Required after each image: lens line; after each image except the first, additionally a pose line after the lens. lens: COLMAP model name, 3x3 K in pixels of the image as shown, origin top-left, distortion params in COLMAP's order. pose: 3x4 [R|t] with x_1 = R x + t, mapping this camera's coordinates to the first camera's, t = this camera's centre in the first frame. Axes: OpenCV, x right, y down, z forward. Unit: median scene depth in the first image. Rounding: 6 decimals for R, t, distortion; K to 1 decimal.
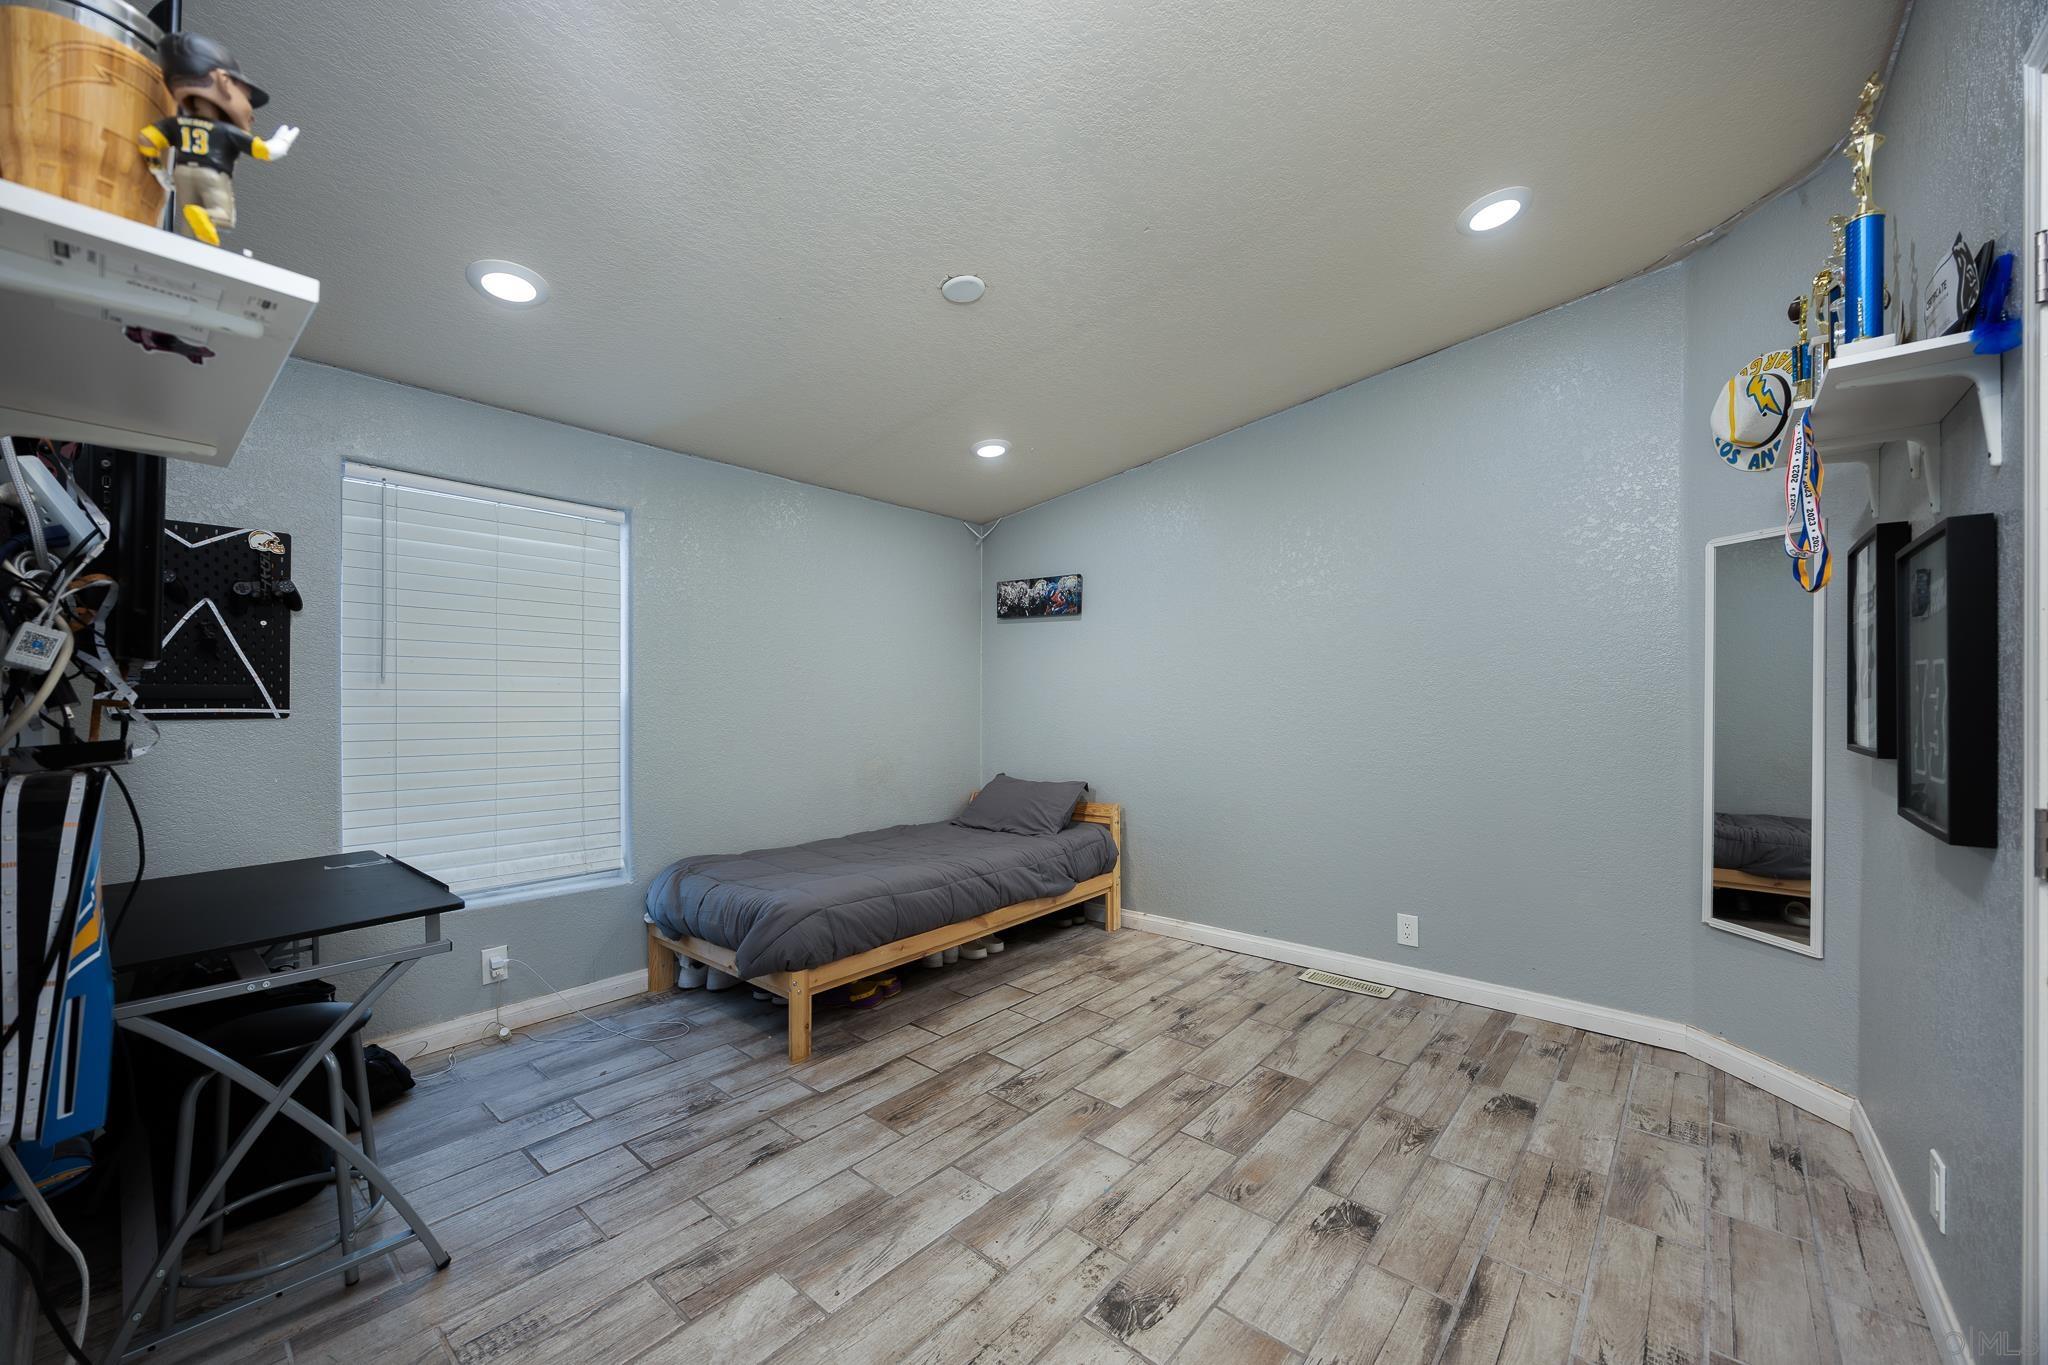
lens RADIAL K [[782.0, 0, 1021.6], [0, 782.0, 694.4], [0, 0, 1]] dist [-0.003351, 0.000246]
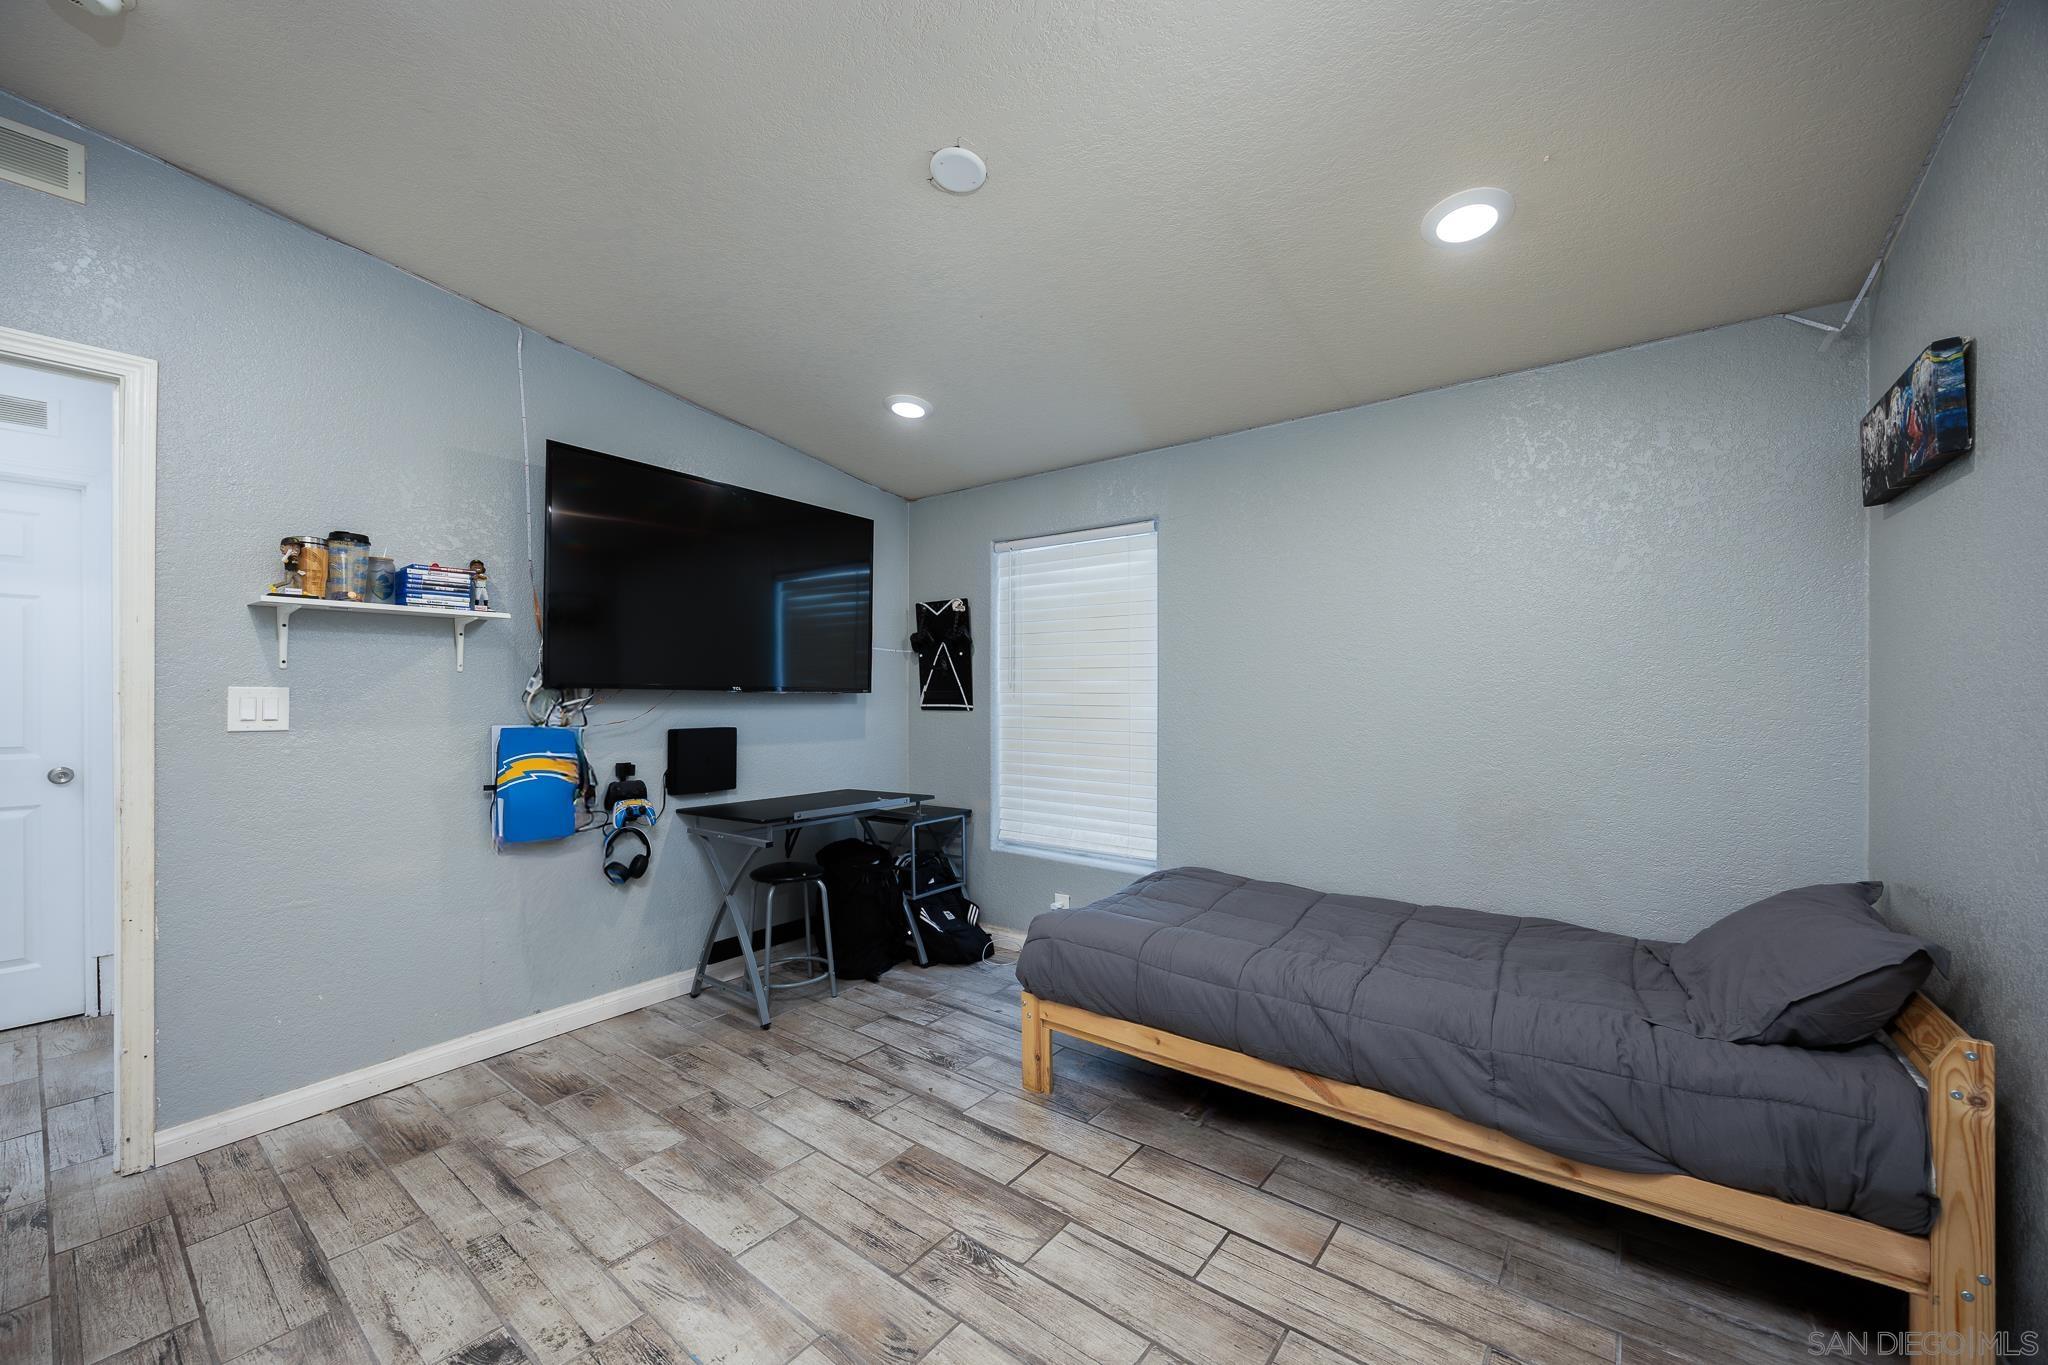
lens RADIAL K [[782.0, 0, 1021.1], [0, 782.0, 691.5], [0, 0, 1]] dist [-0.003351, 0.000246]
pose [[0.048884, -0.004282, -0.998795, 0.723871], [0.007855, 0.999962, -0.003903, -0.002271], [0.998774, -0.007655, 0.048916, 1.056280]]
